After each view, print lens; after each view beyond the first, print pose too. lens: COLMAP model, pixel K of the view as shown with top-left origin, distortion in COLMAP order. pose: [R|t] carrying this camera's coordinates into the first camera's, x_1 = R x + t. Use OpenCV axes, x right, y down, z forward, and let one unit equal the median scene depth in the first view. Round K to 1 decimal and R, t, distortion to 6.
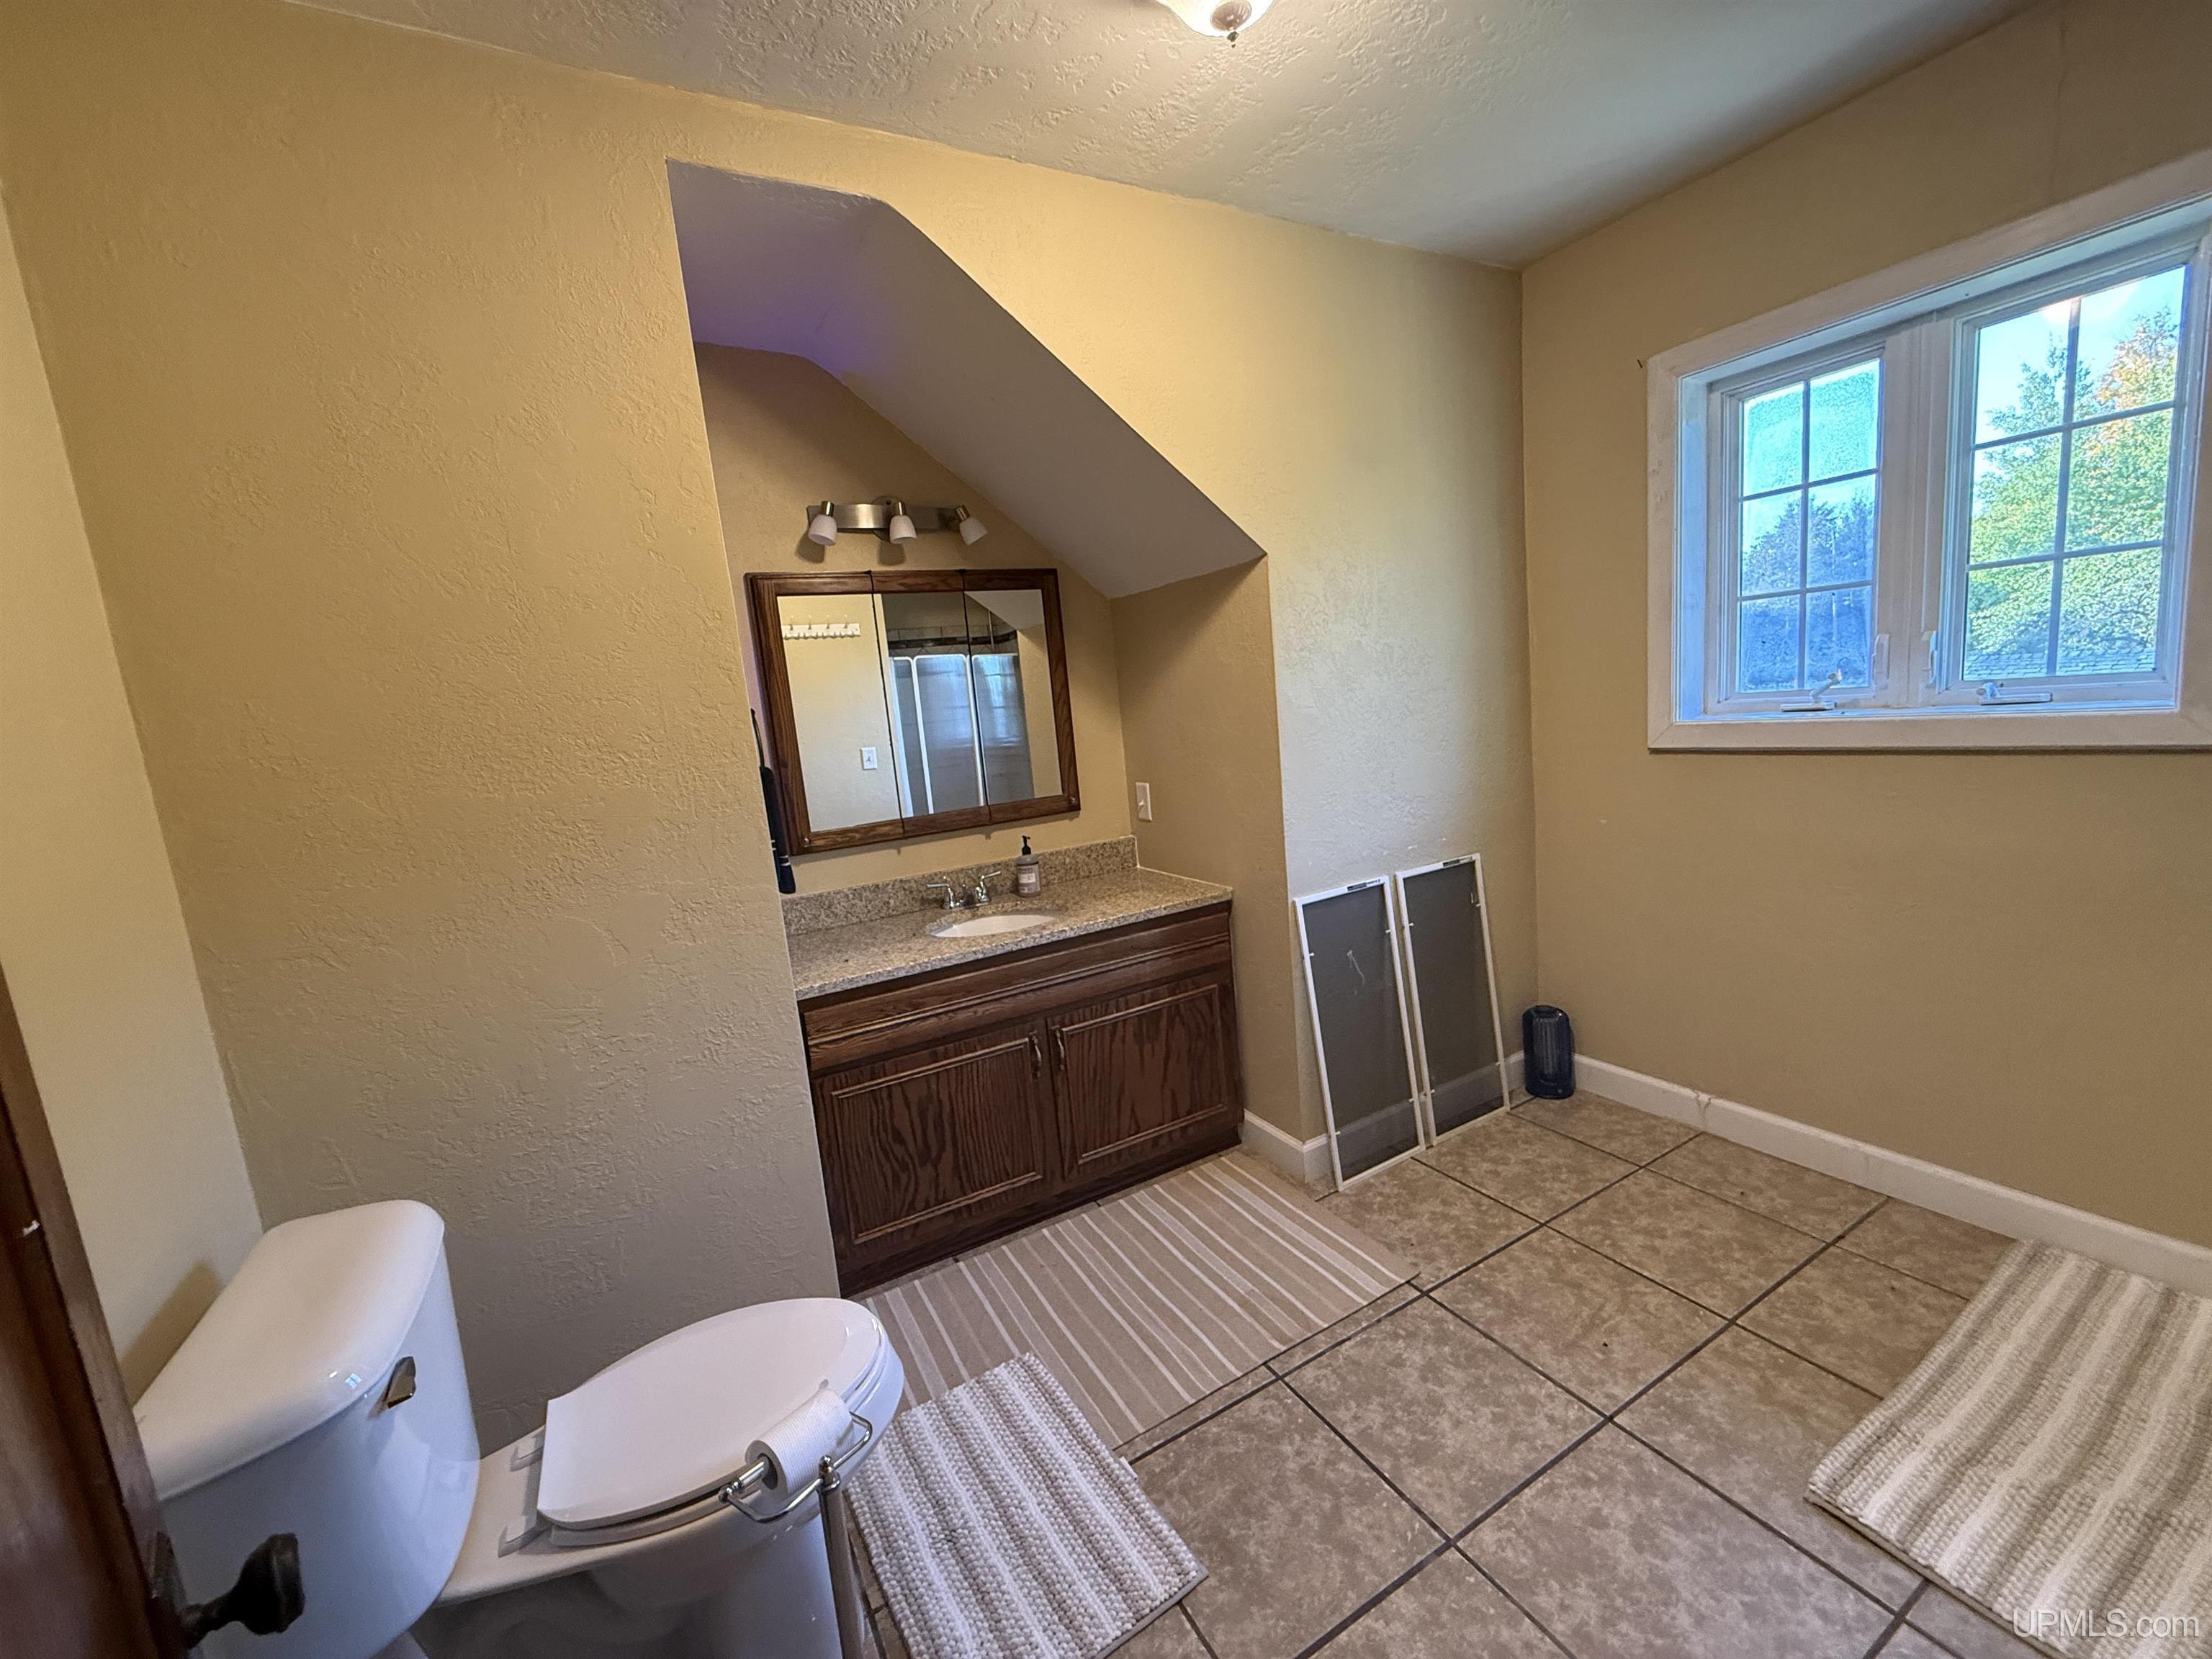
lens RADIAL K [[877.5, 0, 1102.0], [0, 877.5, 830.2], [0, 0, 1]] dist [0.001349, 0.000167]
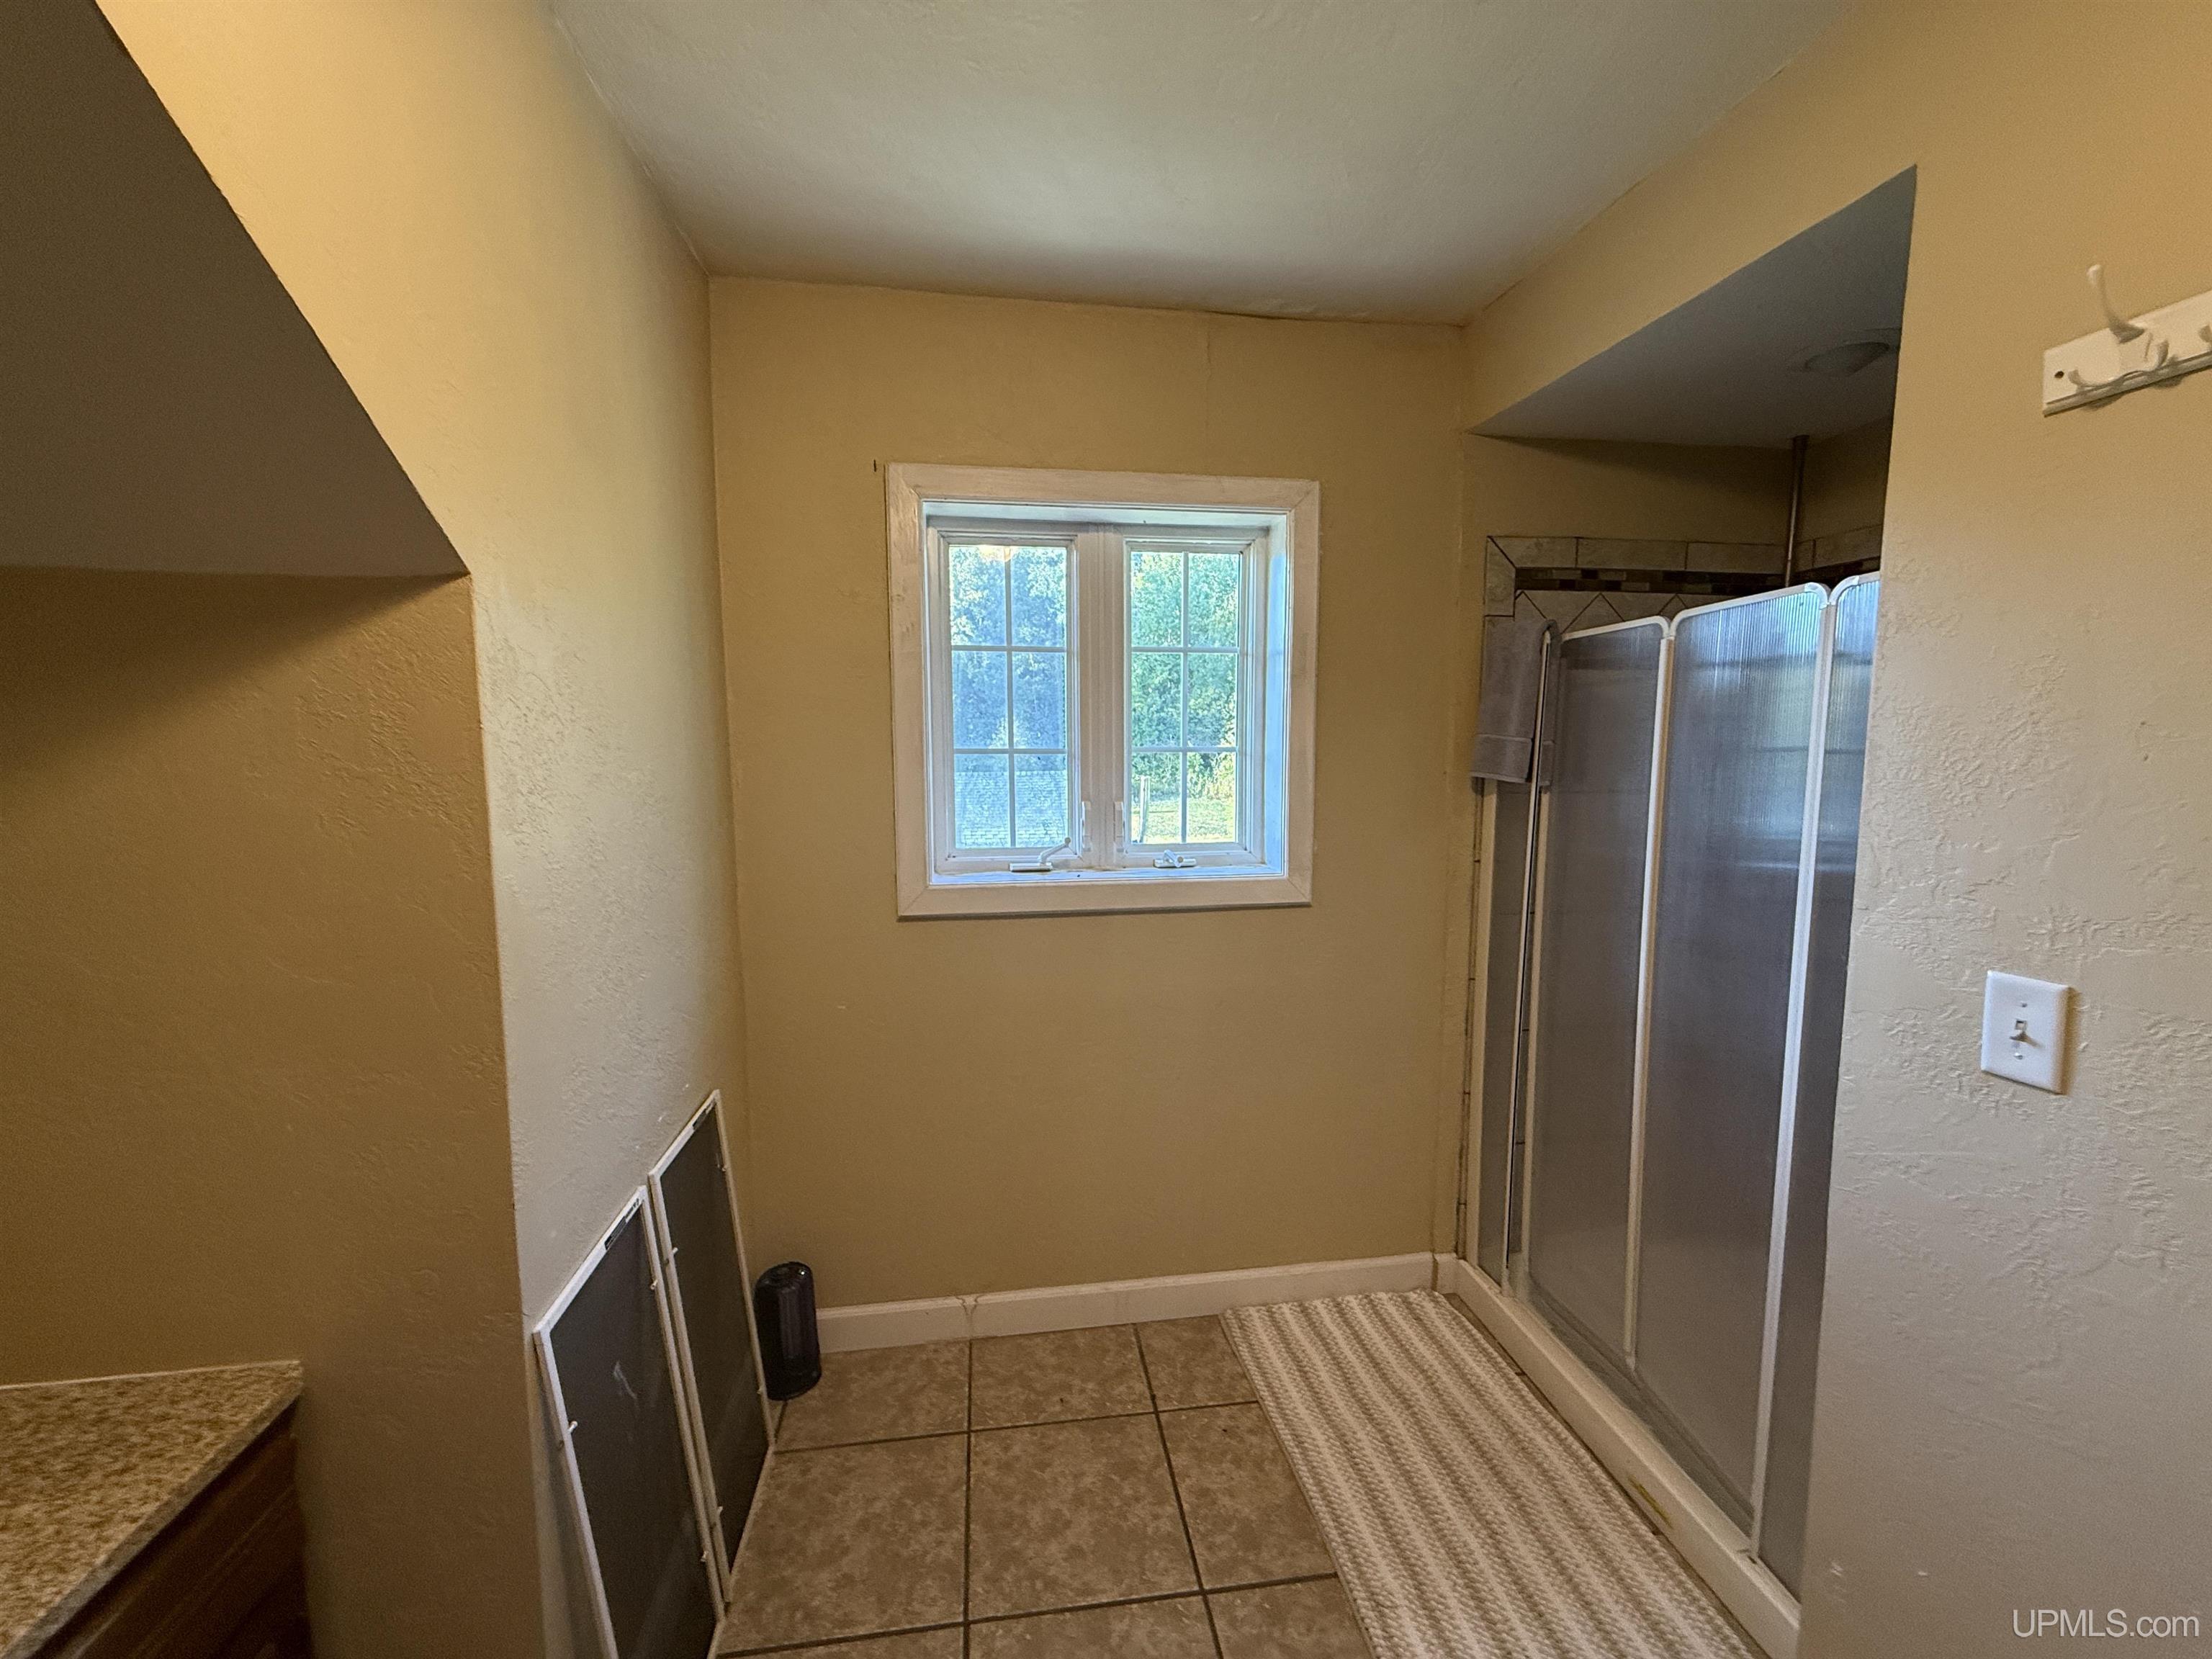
lens RADIAL K [[877.5, 0, 1099.3], [0, 877.5, 833.9], [0, 0, 1]] dist [0.001349, 0.000167]
pose [[0.366366, -0.010076, 0.930416, -0.094991], [0.105109, 0.993989, -0.030624, -0.132114], [-0.924515, 0.109014, 0.365223, 0.532015]]
